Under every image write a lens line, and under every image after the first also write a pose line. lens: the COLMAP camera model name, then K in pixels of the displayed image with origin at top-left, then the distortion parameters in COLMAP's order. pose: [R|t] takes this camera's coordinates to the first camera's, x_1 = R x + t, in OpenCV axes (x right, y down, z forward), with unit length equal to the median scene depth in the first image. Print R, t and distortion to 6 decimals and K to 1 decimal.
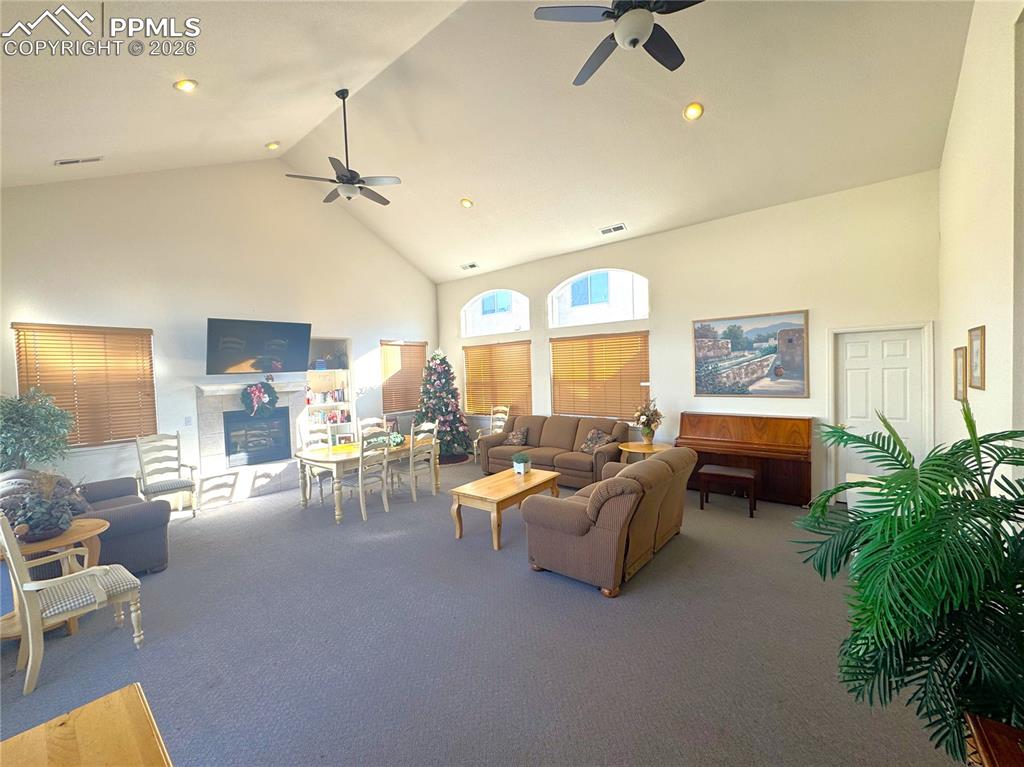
lens RADIAL K [[409.8, 0, 510.7], [0, 409.8, 384.8], [0, 0, 1]] dist [-0.000342, 0.000003]
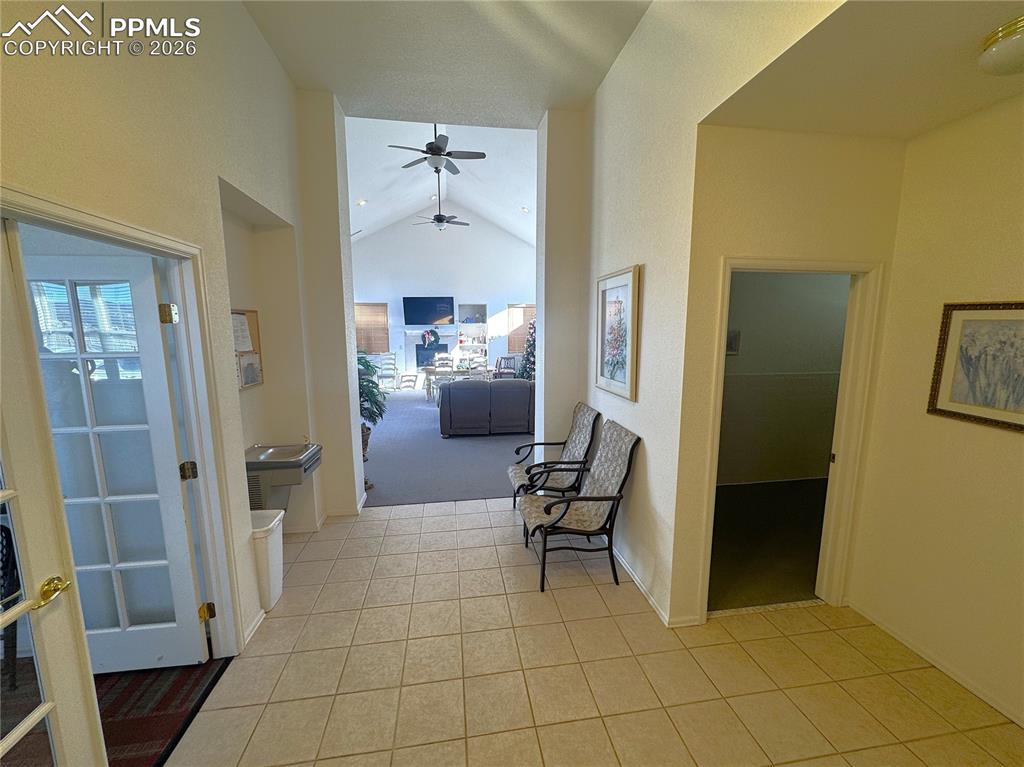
lens RADIAL K [[409.8, 0, 511.1], [0, 409.8, 385.7], [0, 0, 1]] dist [-0.000342, 0.000003]
pose [[0.745043, 0.125588, -0.655086, 0.941683], [-0.045463, 0.989392, 0.137973, -0.029010], [0.665465, -0.073014, 0.742850, -0.166454]]
